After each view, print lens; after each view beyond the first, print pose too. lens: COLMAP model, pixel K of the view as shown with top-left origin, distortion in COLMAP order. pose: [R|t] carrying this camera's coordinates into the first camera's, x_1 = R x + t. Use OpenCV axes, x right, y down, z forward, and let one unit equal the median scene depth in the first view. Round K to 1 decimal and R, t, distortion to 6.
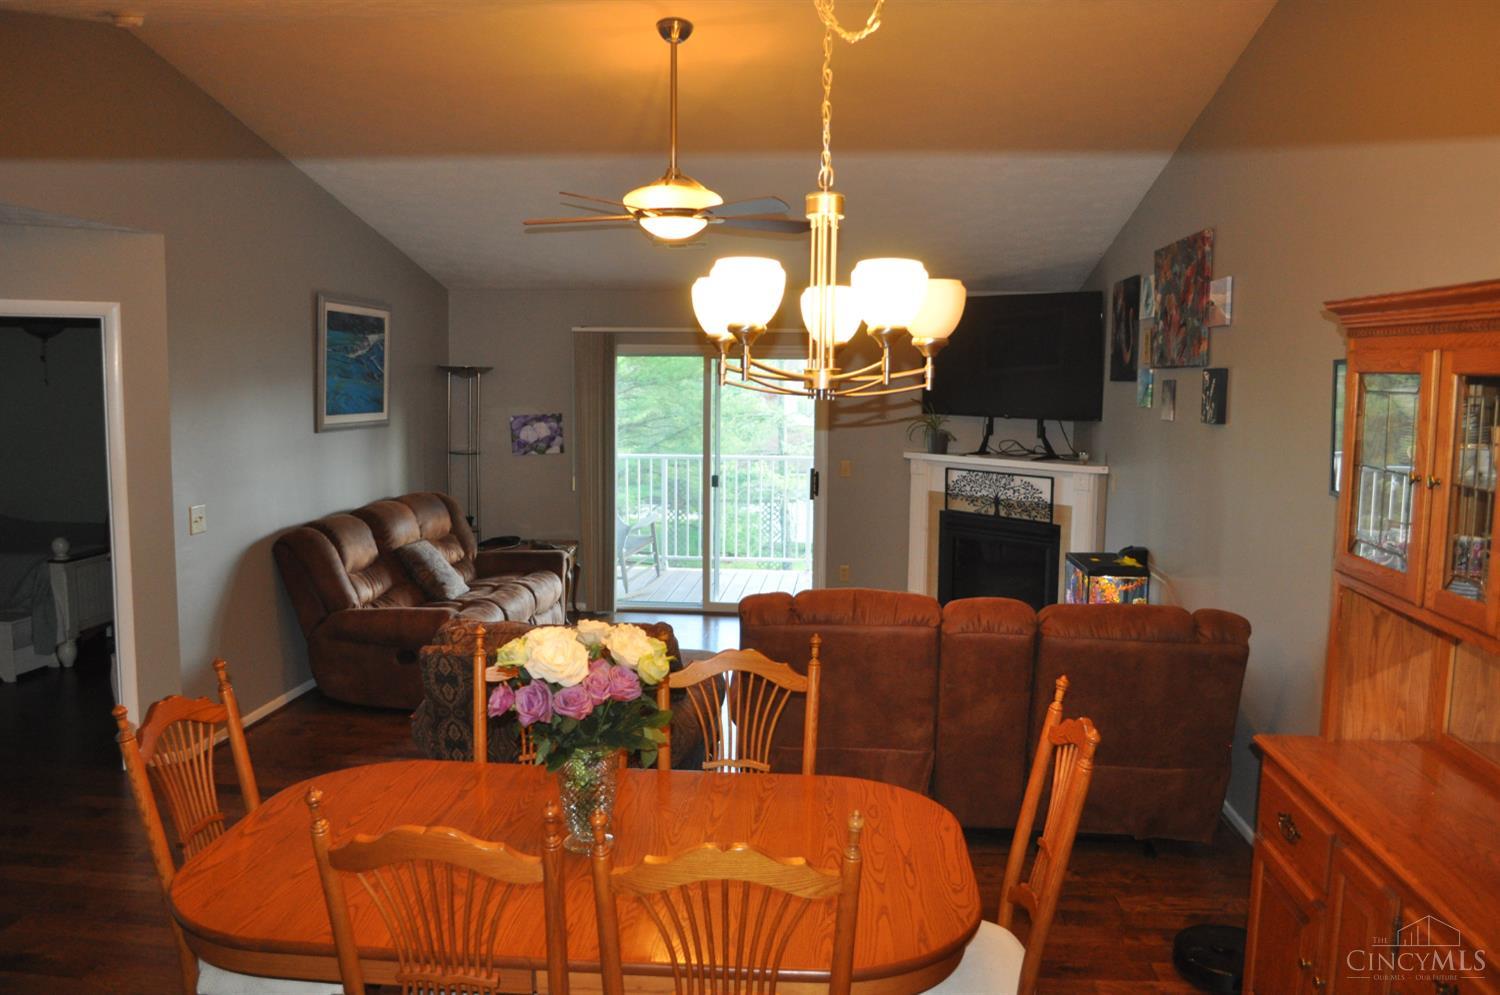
lens RADIAL K [[1174.9, 0, 745.6], [0, 1174.9, 500.9], [0, 0, 1]] dist [-0.085662, 0.009113]
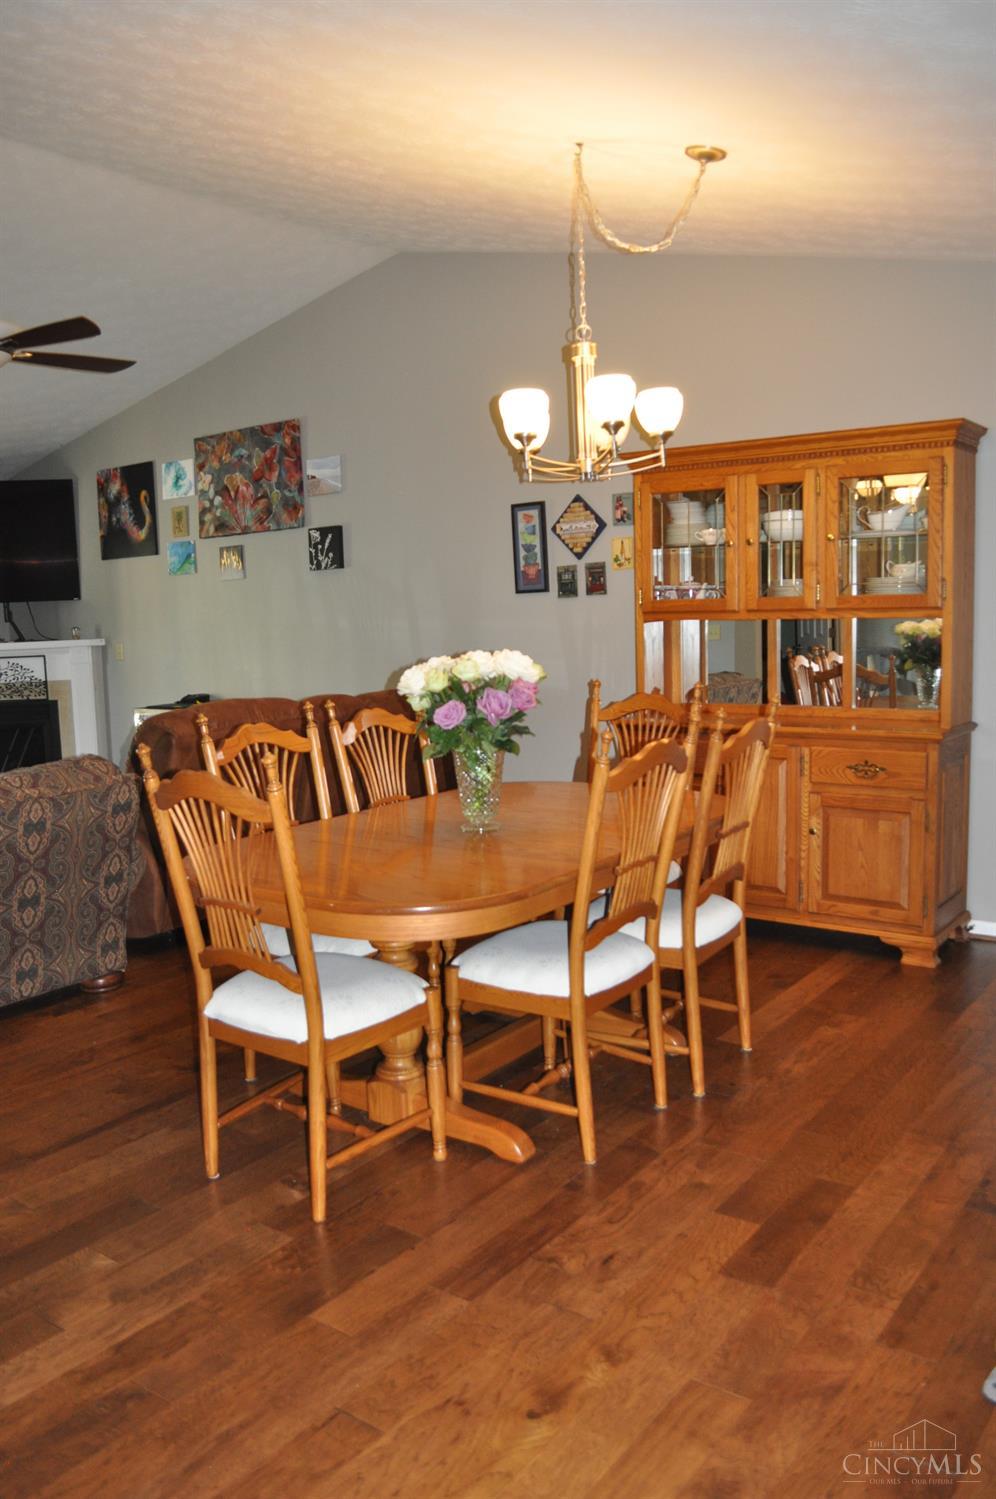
lens RADIAL K [[1174.1, 0, 494.6], [0, 1174.1, 744.7], [0, 0, 1]] dist [-0.085662, 0.009113]
pose [[0.526475, -0.129466, 0.840275, -0.393934], [0.128931, 0.989065, 0.071609, 0.035517], [-0.840358, 0.070637, 0.537410, 0.101333]]
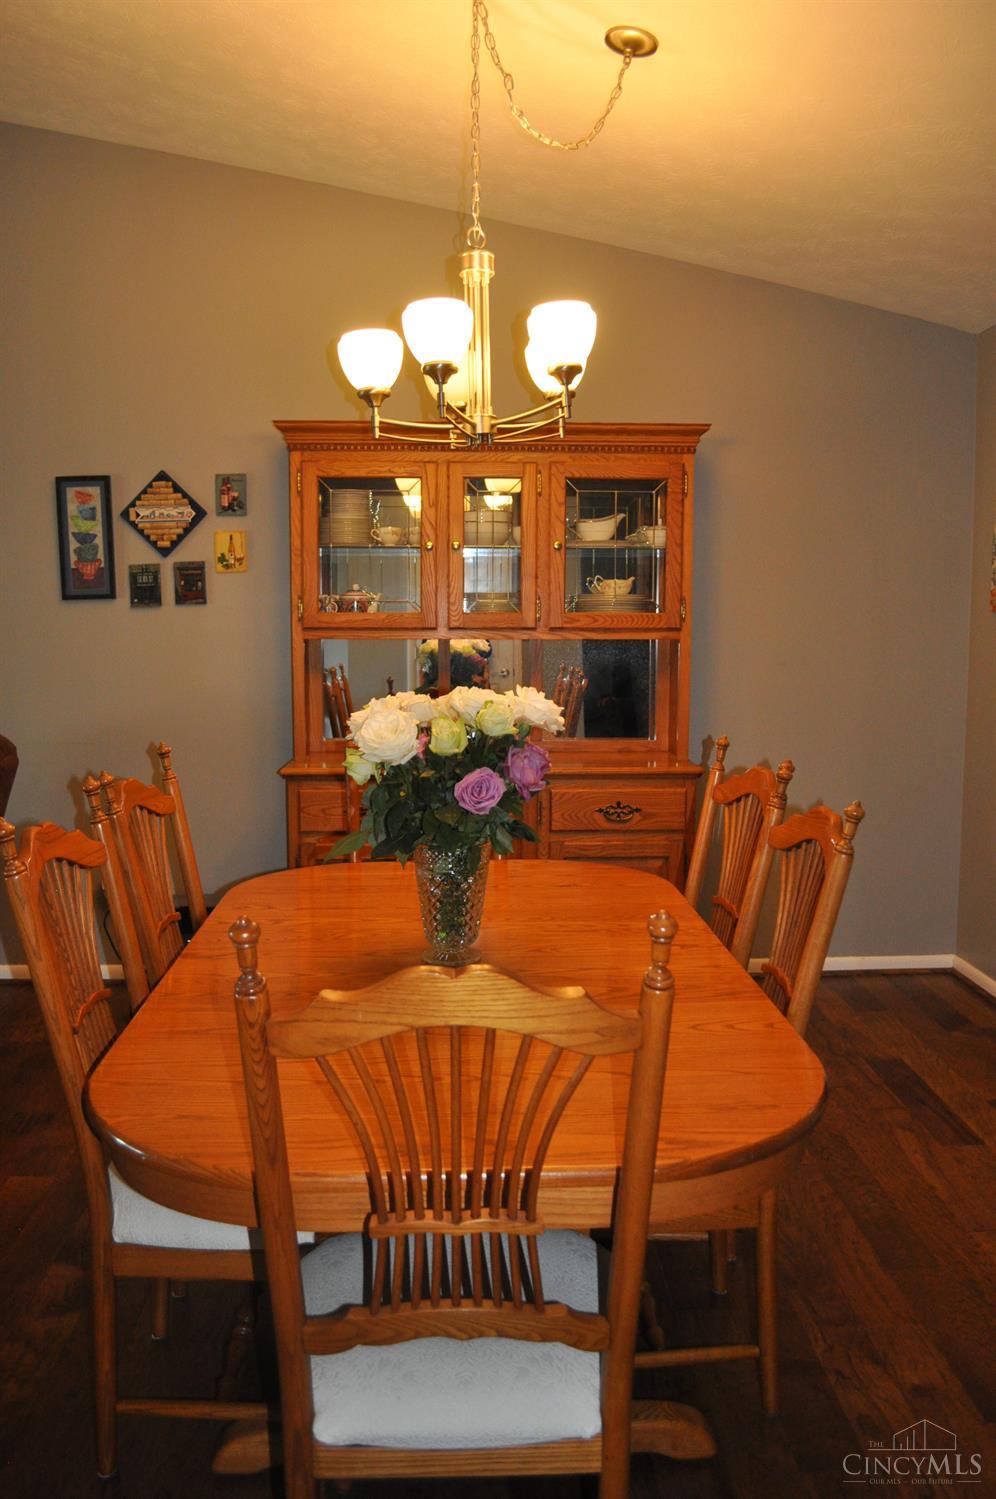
lens RADIAL K [[1174.1, 0, 494.6], [0, 1174.1, 744.7], [0, 0, 1]] dist [-0.085662, 0.009113]
pose [[-0.122689, -0.127158, 0.984265, -0.310578], [0.106212, 0.984380, 0.140413, 0.008068], [-0.986745, 0.121768, -0.107267, 0.348301]]
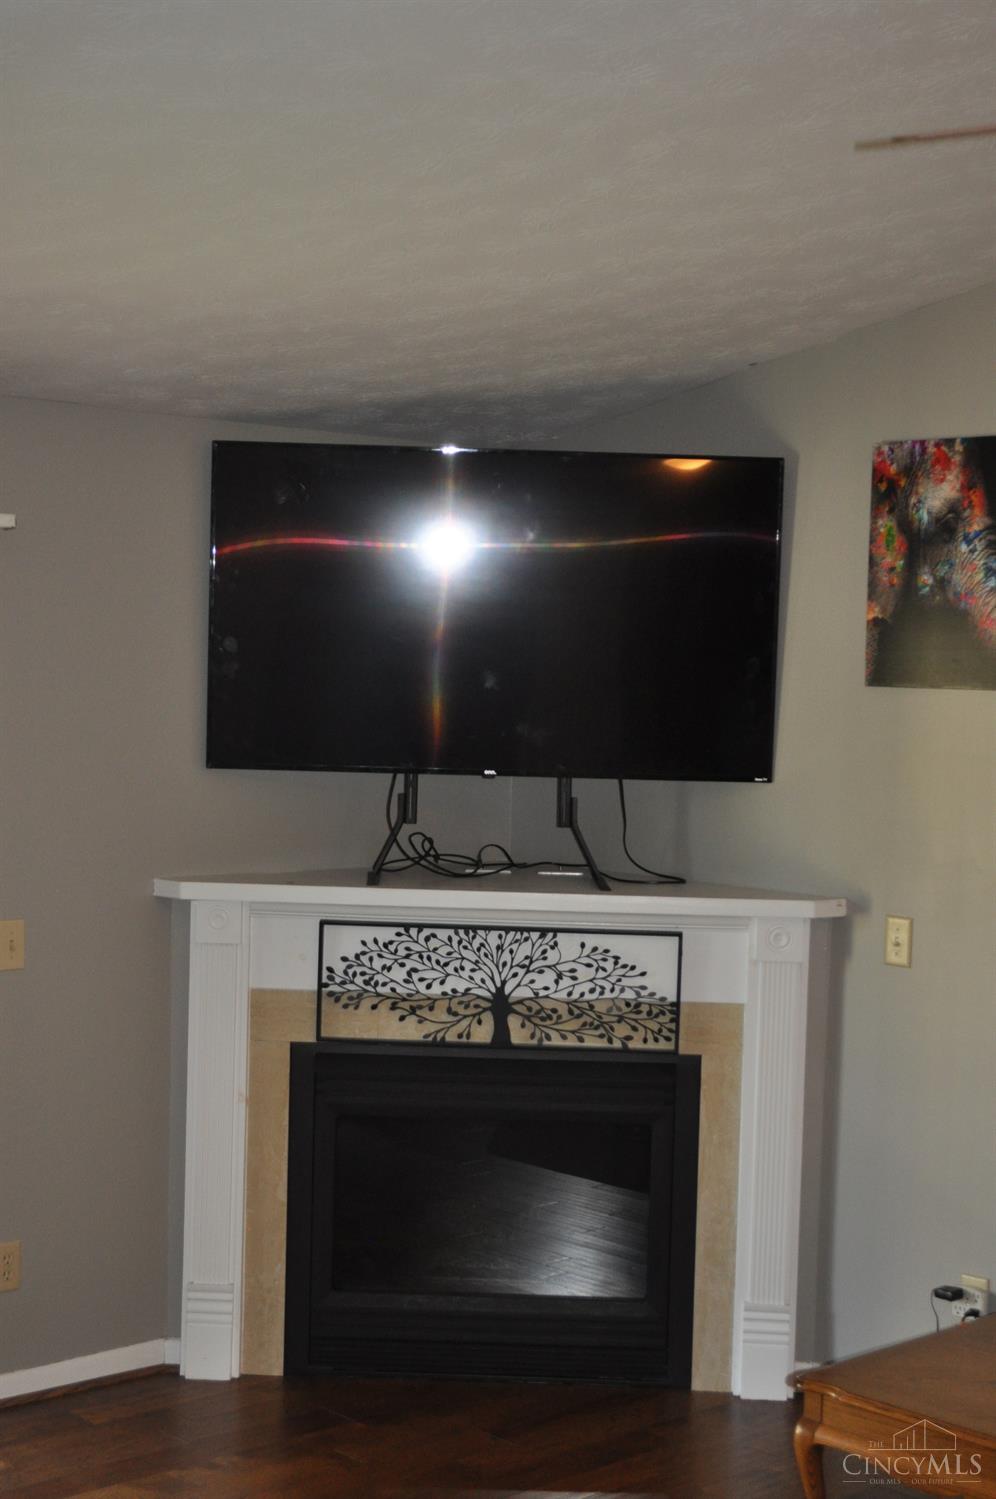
lens RADIAL K [[2325.7, 0, 498.0], [0, 2325.7, 749.5], [0, 0, 1]] dist [-0.002840, -0.052333]
pose [[0.665446, -0.028931, 0.745885, -0.332368], [0.062713, 0.997883, -0.017245, -0.067978], [-0.743807, 0.058252, 0.665851, 0.511043]]
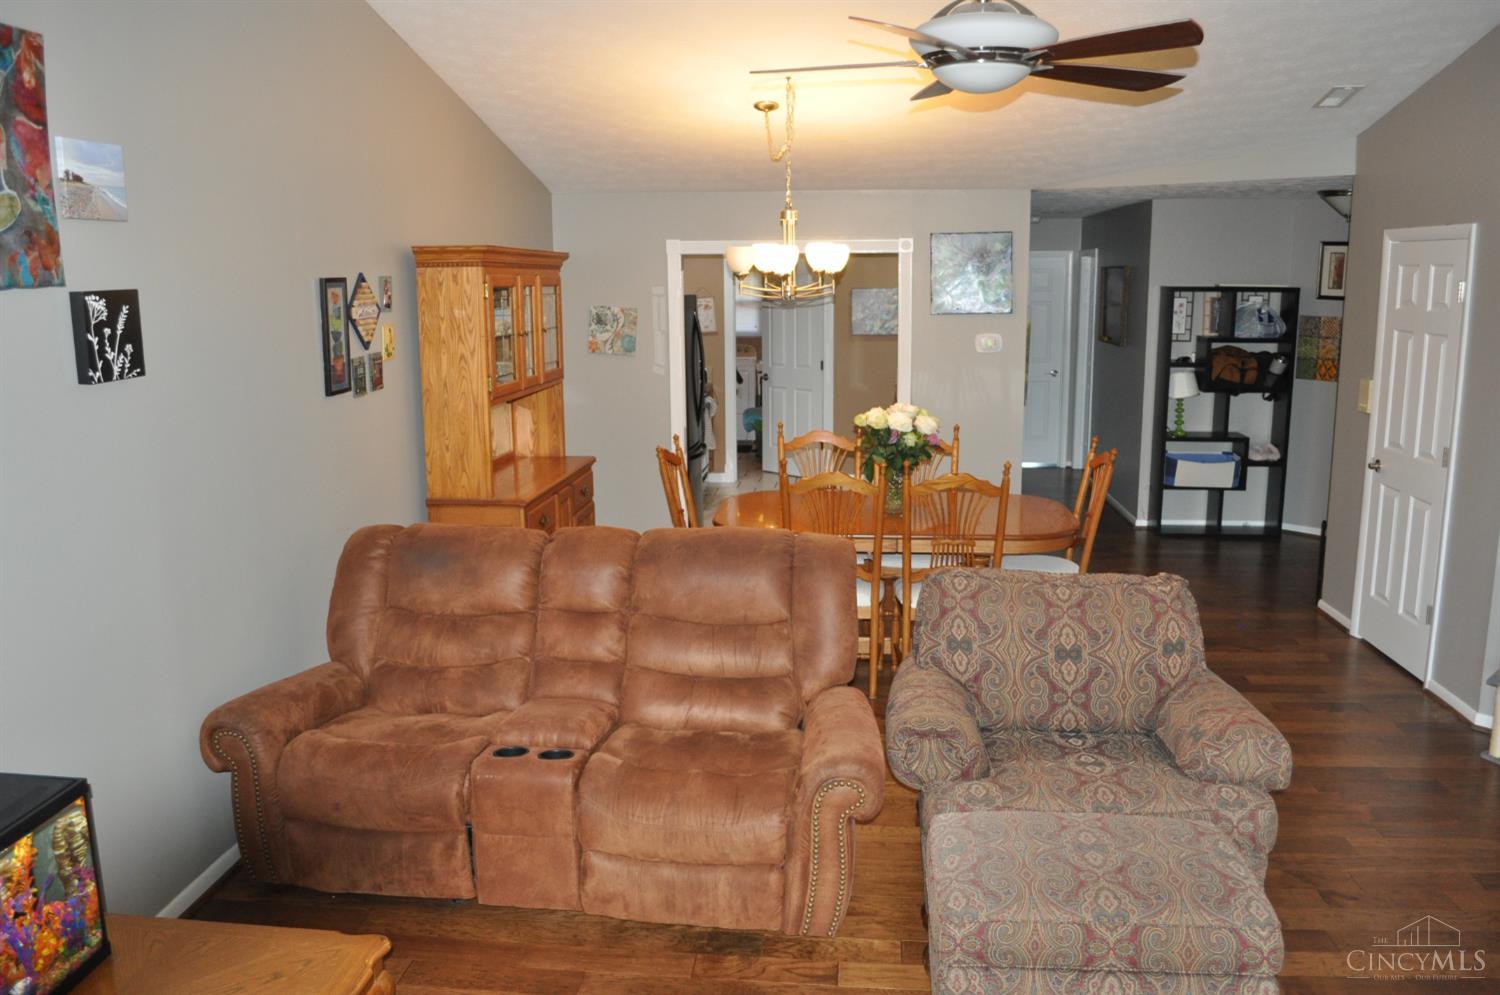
lens RADIAL K [[1174.9, 0, 745.6], [0, 1174.9, 500.9], [0, 0, 1]] dist [-0.085662, 0.009113]
pose [[-0.999919, -0.010340, 0.007457, 0.039945], [-0.007724, 0.956735, 0.290858, -0.118171], [-0.010142, 0.290776, -0.956737, 1.018638]]
